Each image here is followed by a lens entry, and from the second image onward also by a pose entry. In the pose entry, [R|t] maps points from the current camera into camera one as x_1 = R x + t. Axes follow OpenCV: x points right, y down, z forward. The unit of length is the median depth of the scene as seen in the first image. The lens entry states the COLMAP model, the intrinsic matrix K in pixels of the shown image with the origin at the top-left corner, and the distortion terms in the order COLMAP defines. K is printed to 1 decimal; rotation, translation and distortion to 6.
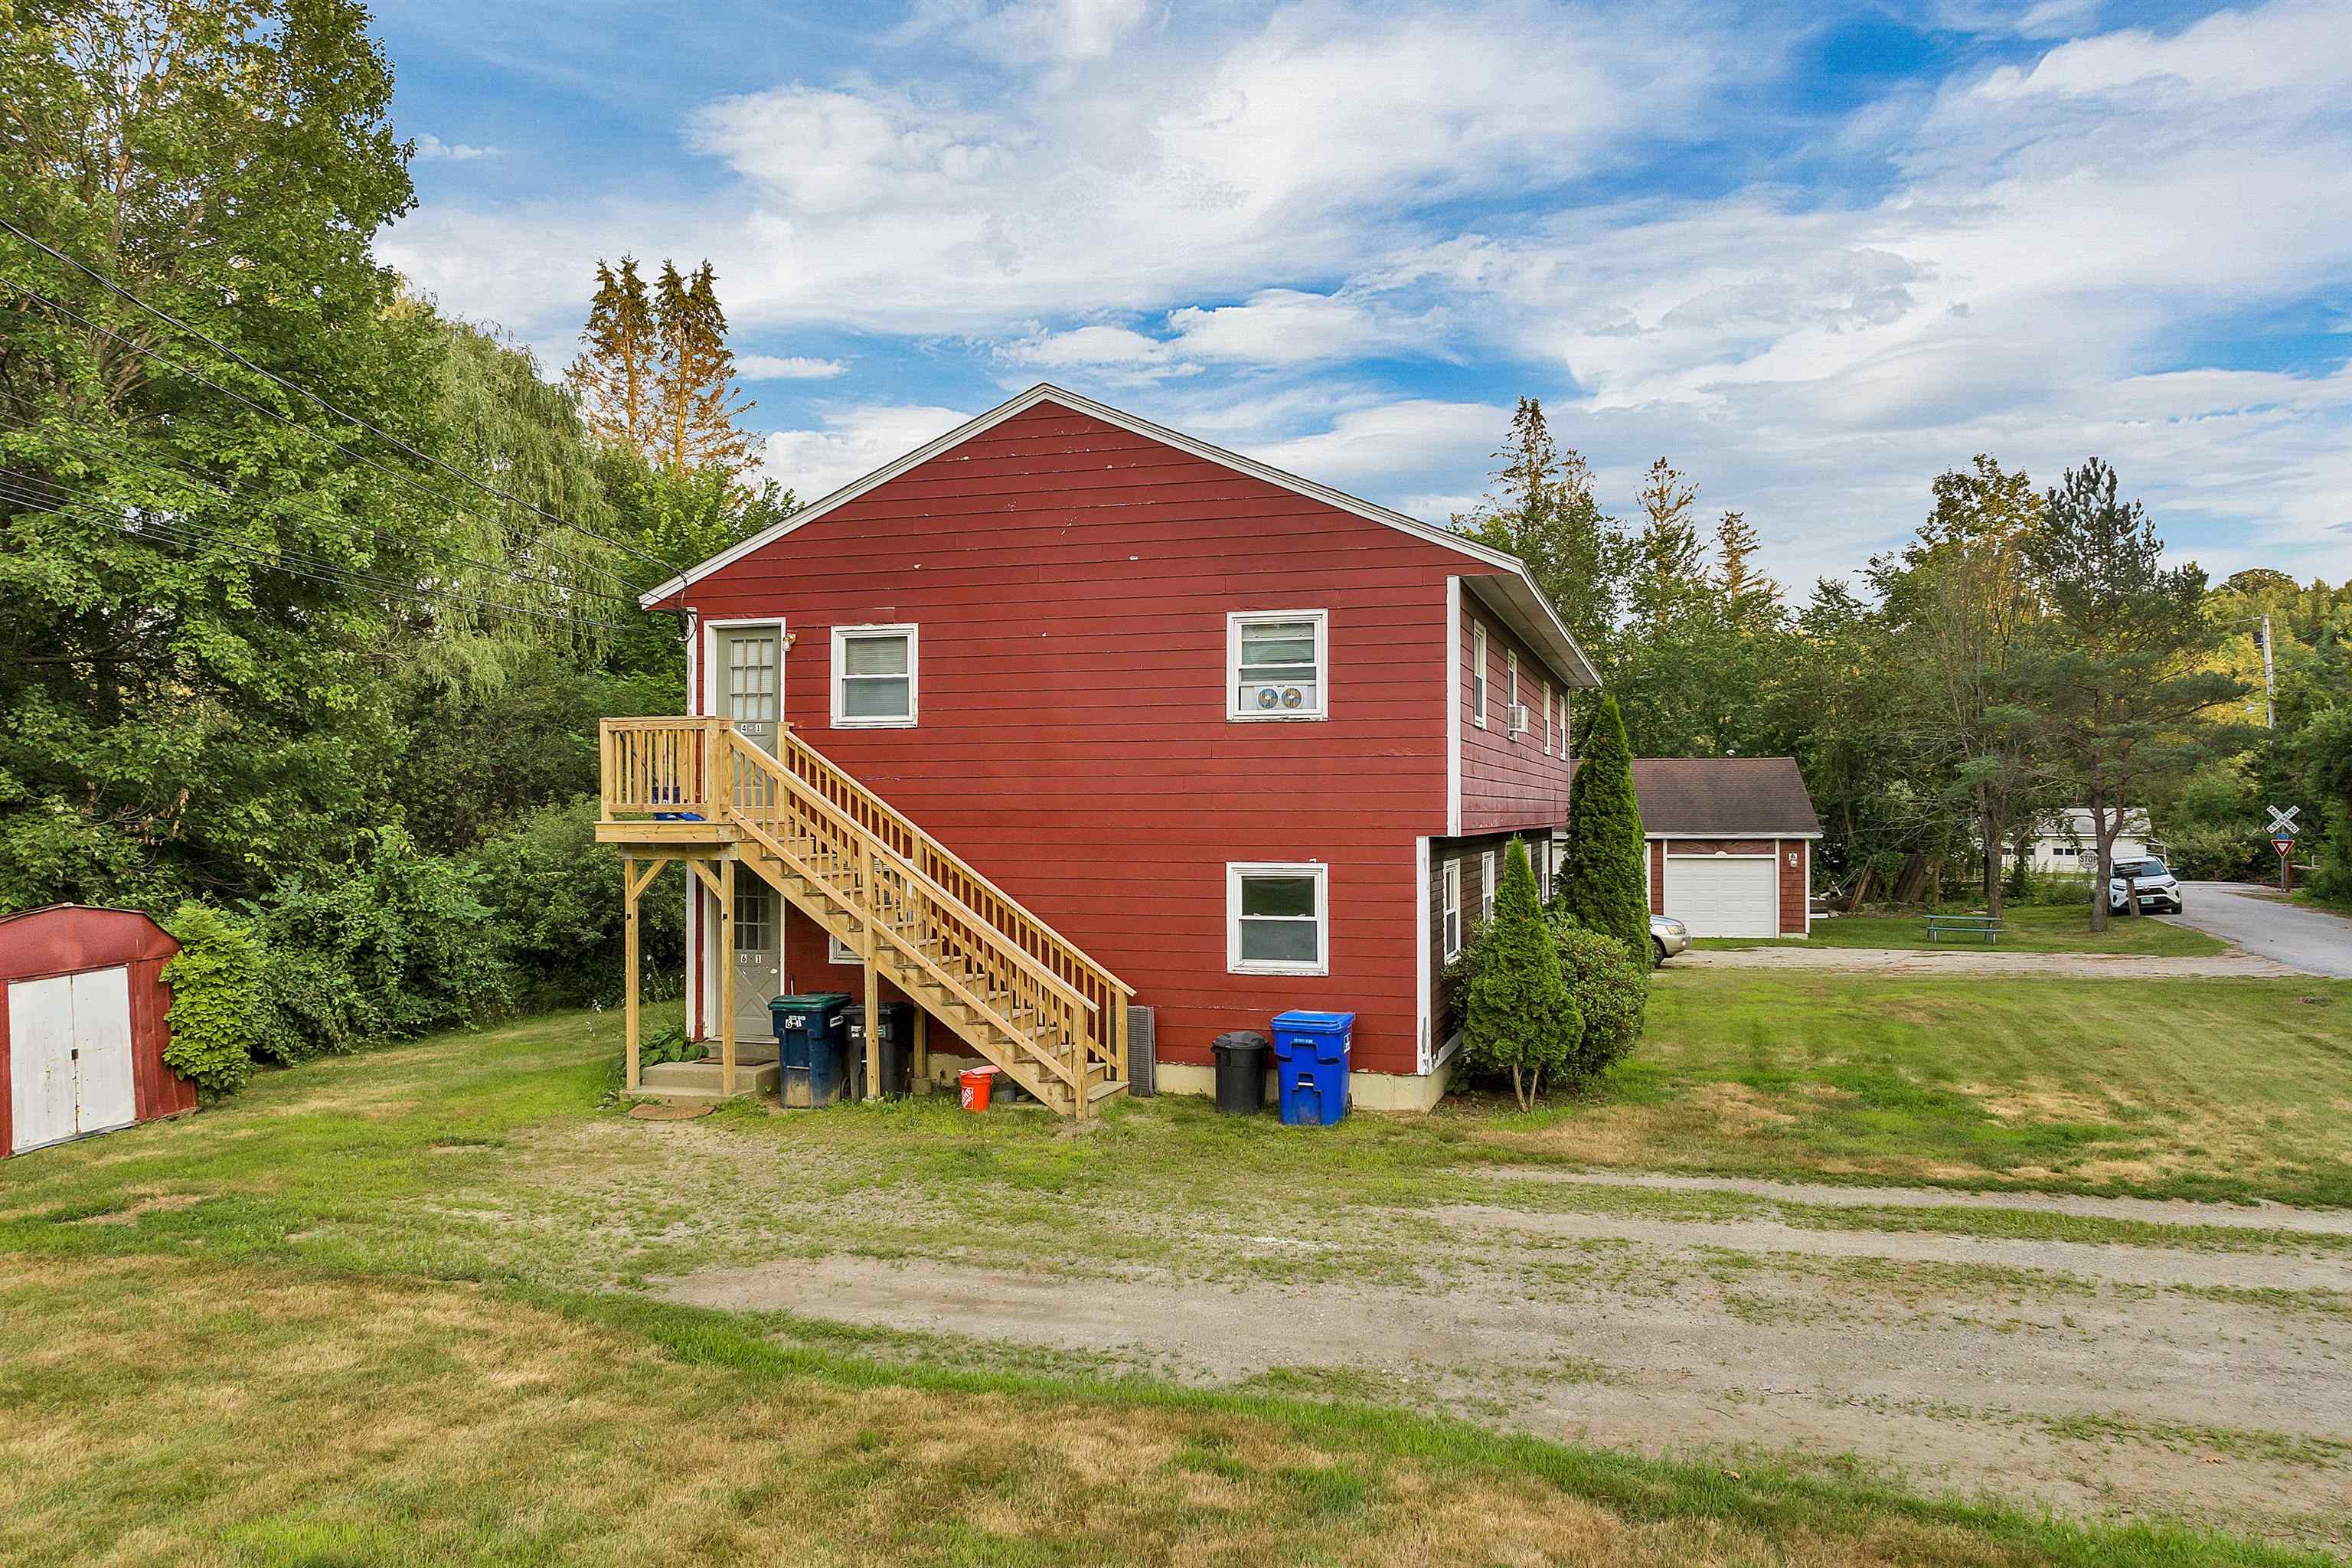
lens RADIAL K [[1686.0, 0, 1188.7], [0, 1686.0, 788.4], [0, 0, 1]] dist [-0.035586, 0.003331]
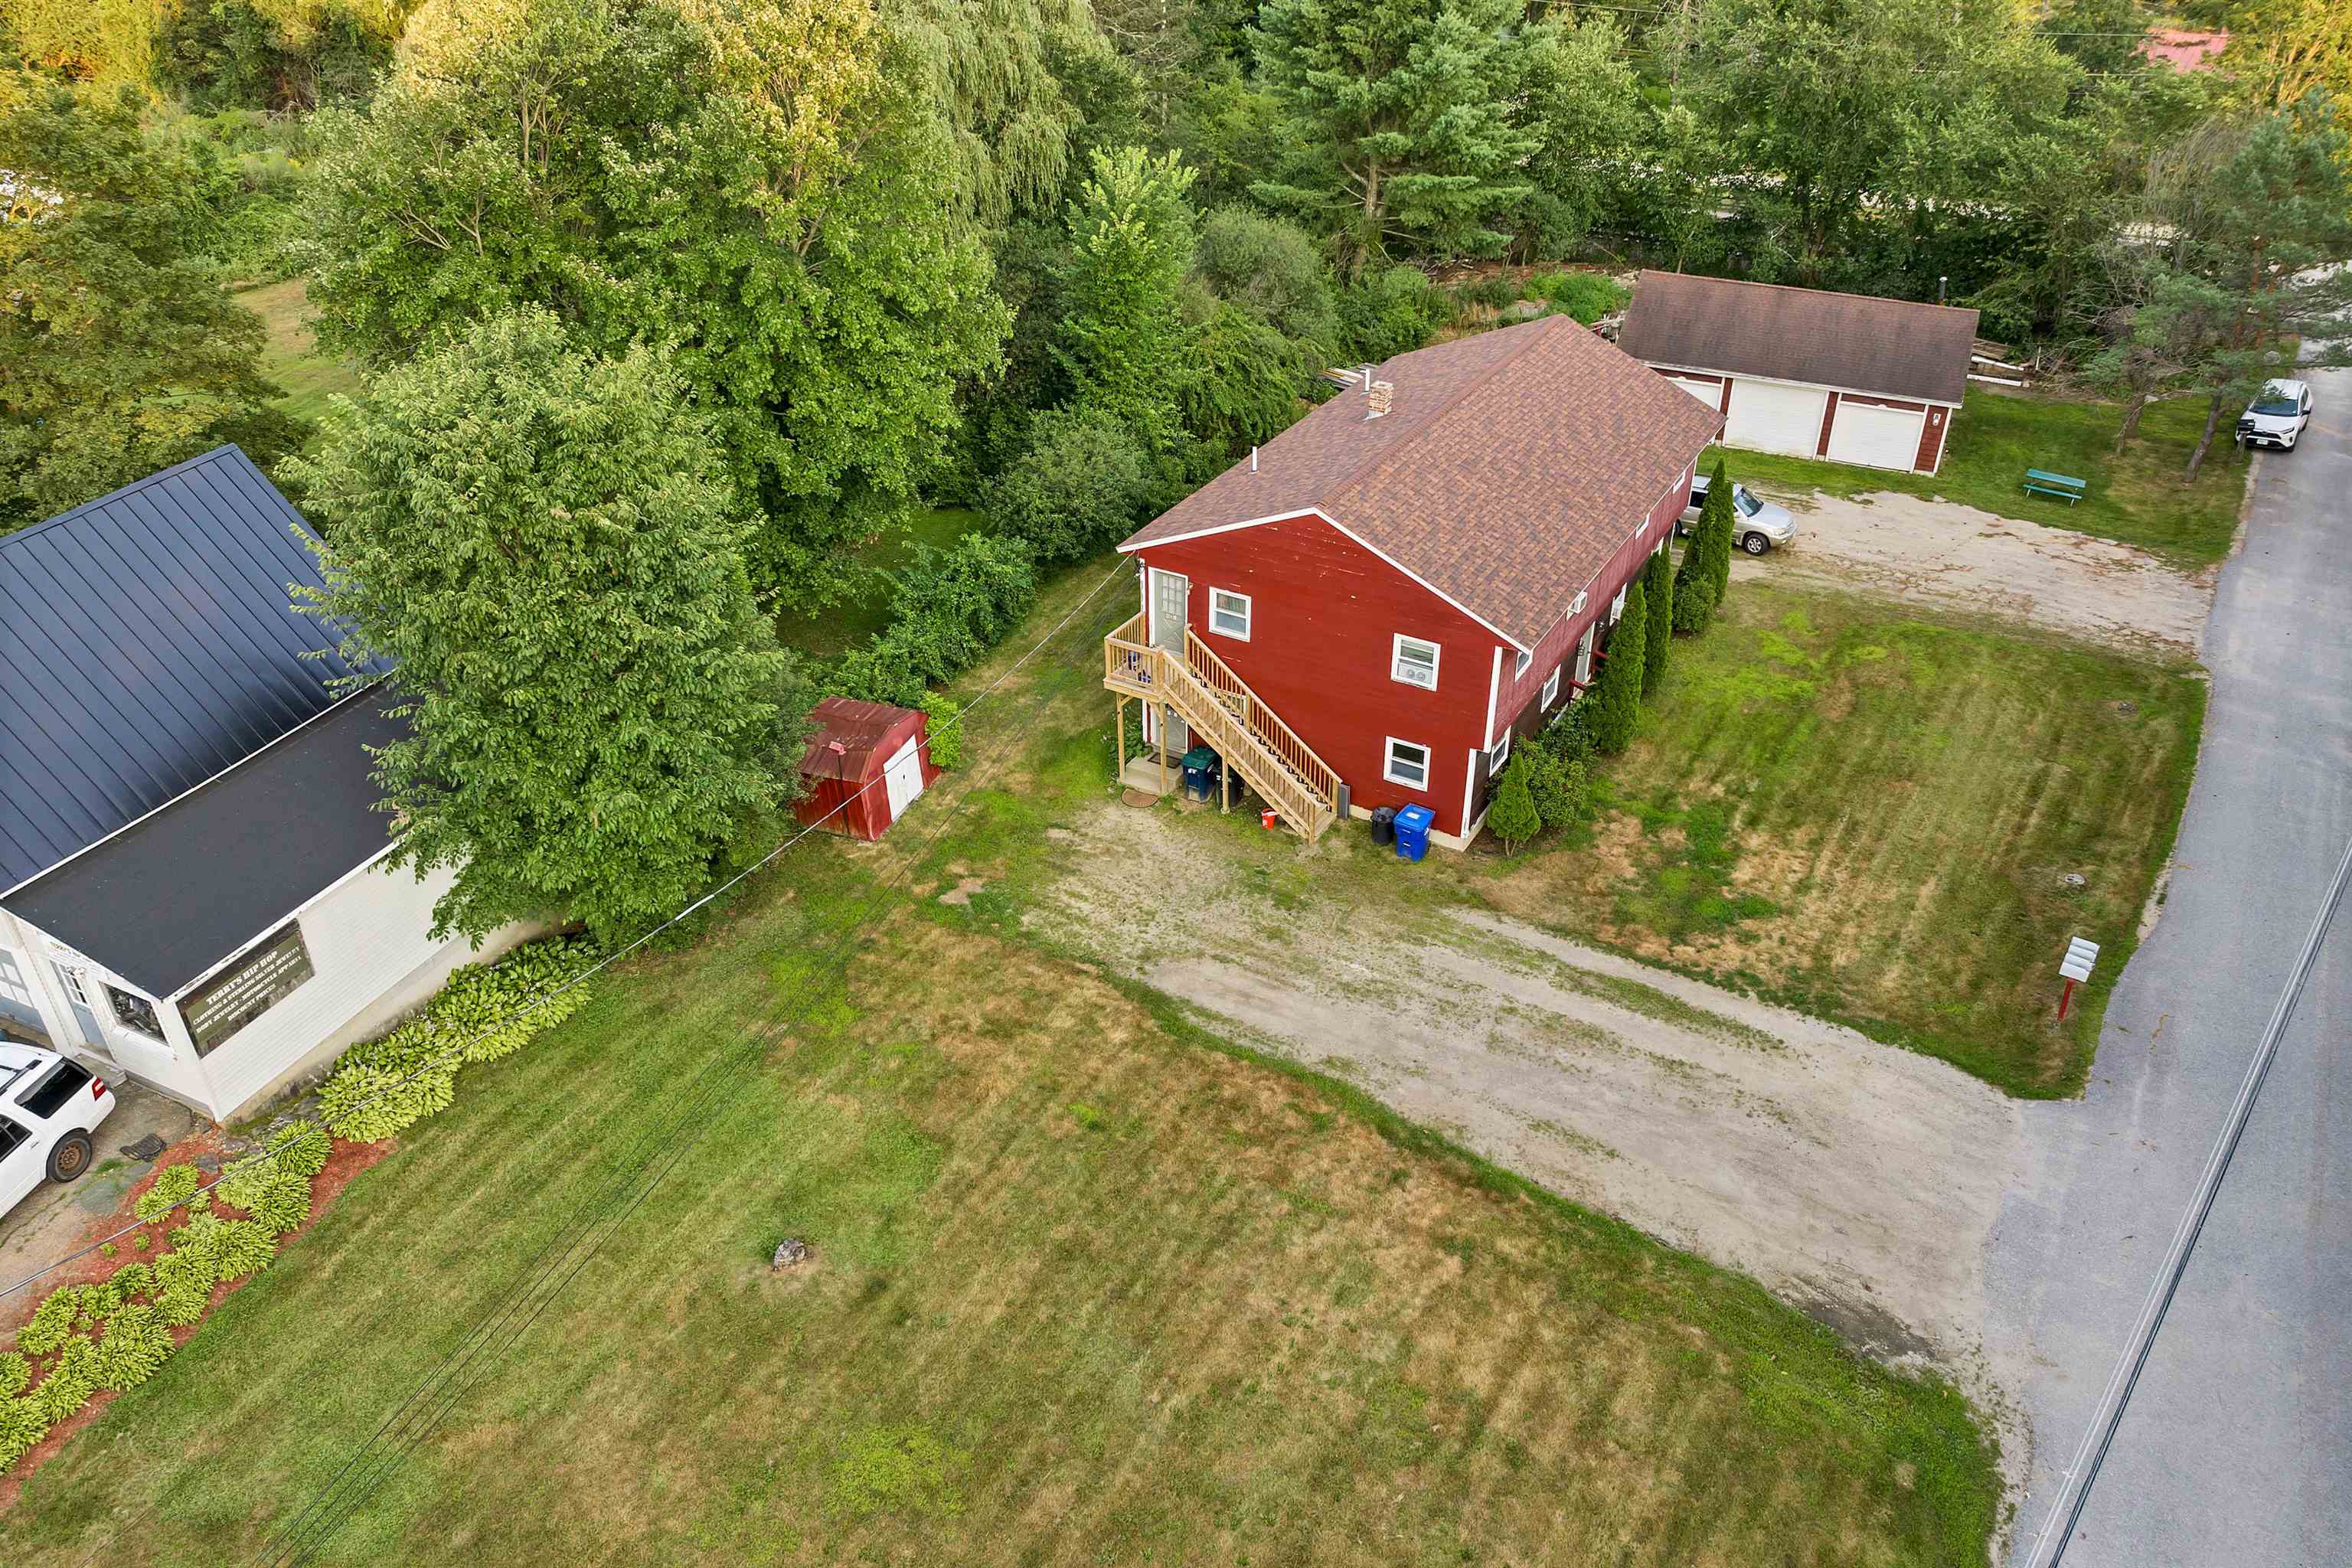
lens RADIAL K [[1686.0, 0, 1177.5], [0, 1686.0, 784.5], [0, 0, 1]] dist [-0.035586, 0.003331]
pose [[0.972366, 0.125471, -0.196877, 0.195657], [0.004573, 0.832903, 0.553401, -1.105963], [0.233415, -0.539008, 0.809313, -0.851862]]
